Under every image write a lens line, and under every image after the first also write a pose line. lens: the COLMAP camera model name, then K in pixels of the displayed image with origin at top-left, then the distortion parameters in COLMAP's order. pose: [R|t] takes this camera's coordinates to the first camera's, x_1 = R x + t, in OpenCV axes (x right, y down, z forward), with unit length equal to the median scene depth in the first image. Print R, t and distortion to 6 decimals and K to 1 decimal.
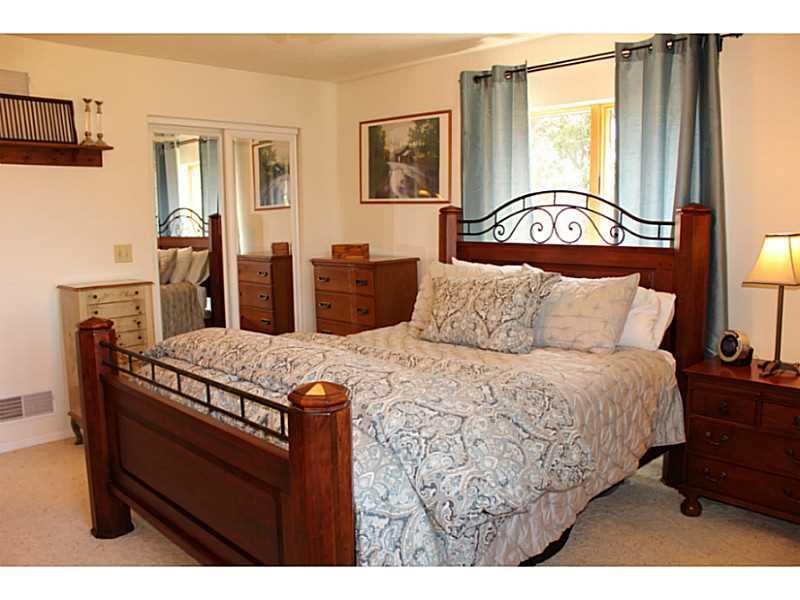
lens RADIAL K [[654.2, 0, 408.6], [0, 654.2, 295.2], [0, 0, 1]] dist [-0.124563, 0.058163]
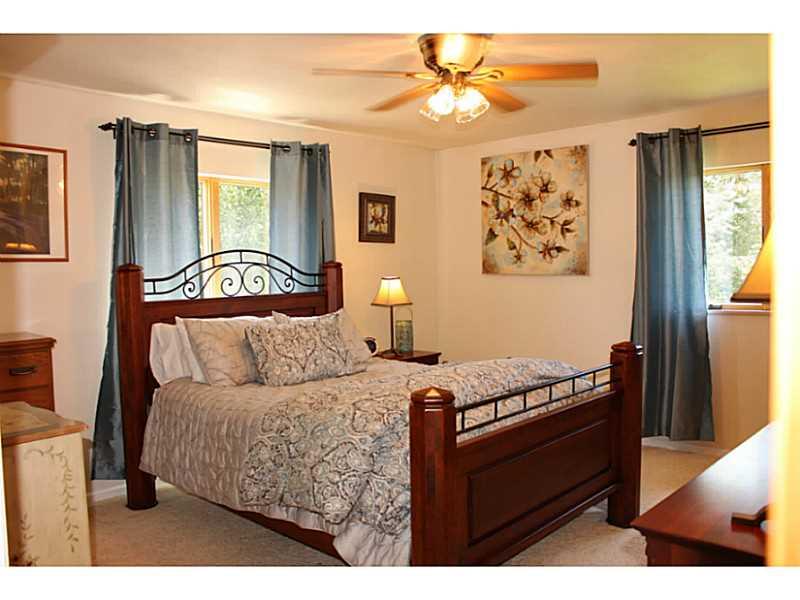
lens RADIAL K [[654.2, 0, 408.4], [0, 654.2, 301.7], [0, 0, 1]] dist [-0.124563, 0.058163]
pose [[-0.064051, -0.034561, 0.997348, -0.948793], [0.151271, 0.987515, 0.043936, -0.074785], [-0.986415, 0.153684, -0.058023, 0.776977]]
